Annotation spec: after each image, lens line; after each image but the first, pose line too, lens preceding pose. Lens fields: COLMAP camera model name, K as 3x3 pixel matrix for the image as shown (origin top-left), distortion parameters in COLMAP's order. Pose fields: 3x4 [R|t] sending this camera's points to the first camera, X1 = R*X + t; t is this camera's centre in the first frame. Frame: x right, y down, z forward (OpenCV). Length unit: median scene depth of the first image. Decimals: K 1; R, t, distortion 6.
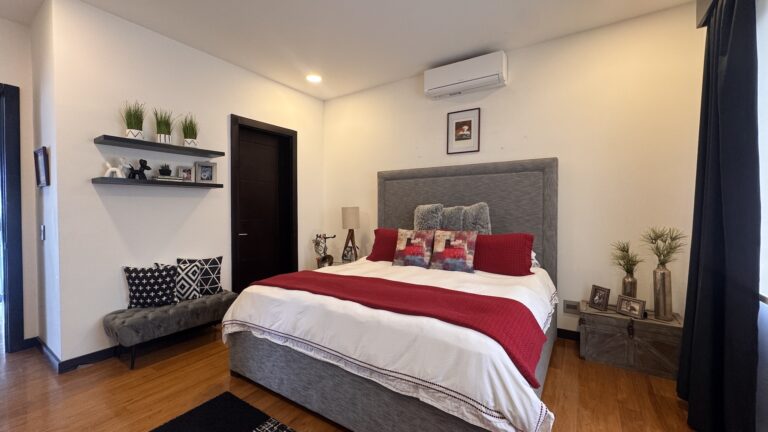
lens RADIAL K [[303.5, 0, 385.3], [0, 303.5, 216.3], [0, 0, 1]] dist [-0.001169, -0.000440]
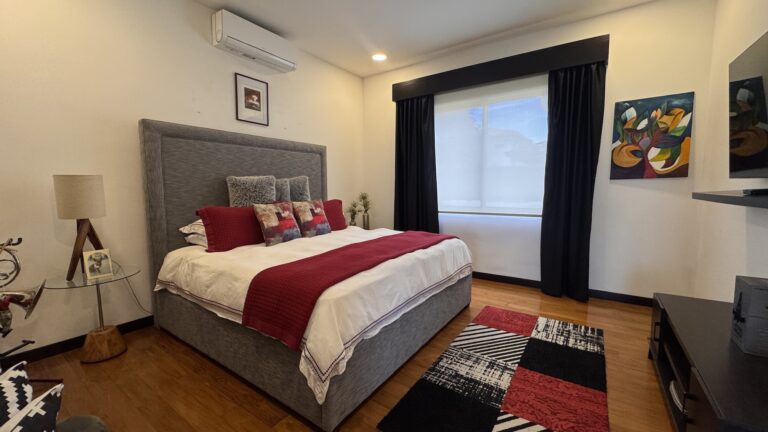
lens RADIAL K [[303.5, 0, 387.4], [0, 303.5, 212.8], [0, 0, 1]] dist [-0.001169, -0.000440]
pose [[0.033256, -0.085469, 0.995786, -0.736908], [0.030545, 0.995958, 0.084464, 0.004850], [-0.998980, 0.027607, 0.035732, 0.573457]]
